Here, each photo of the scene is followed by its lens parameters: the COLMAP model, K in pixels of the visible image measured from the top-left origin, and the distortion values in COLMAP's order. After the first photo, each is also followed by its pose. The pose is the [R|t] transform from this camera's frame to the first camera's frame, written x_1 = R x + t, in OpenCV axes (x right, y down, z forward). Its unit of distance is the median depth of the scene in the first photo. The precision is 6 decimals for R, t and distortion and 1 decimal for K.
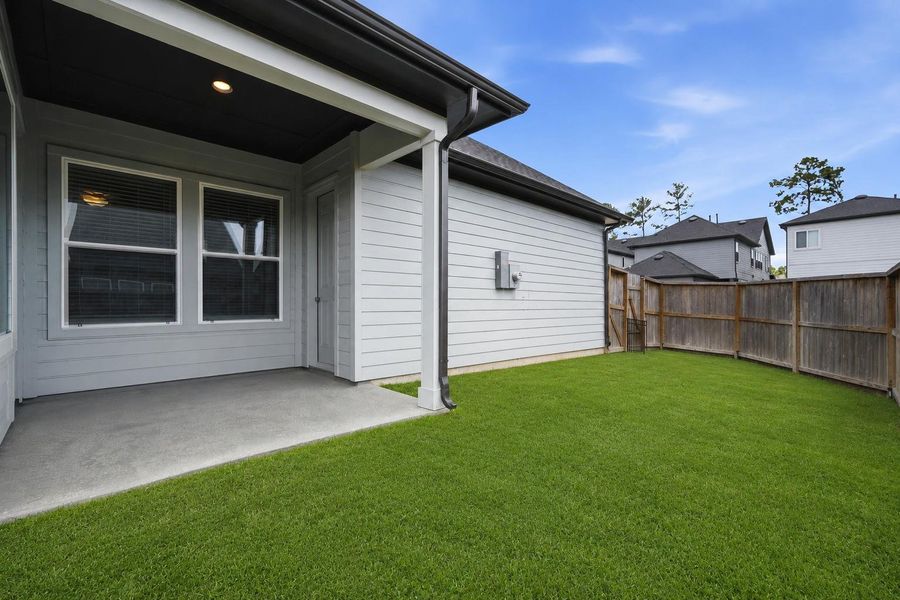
lens RADIAL K [[420.8, 0, 464.5], [0, 420.8, 304.1], [0, 0, 1]] dist [0.000324, 0.023151]
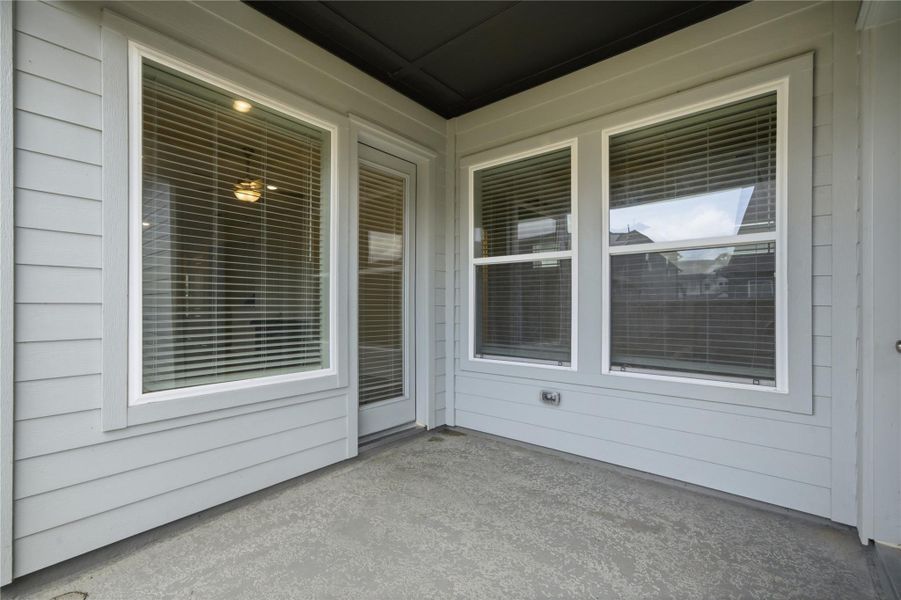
lens RADIAL K [[404.9, 0, 450.5], [0, 404.9, 300.0], [0, 0, 1]] dist [-0.001251, 0.018998]
pose [[0.079681, -0.004145, -0.996812, -0.100810], [0.002152, 0.999990, -0.003986, -0.062459], [0.996818, -0.001828, 0.079689, 0.887150]]
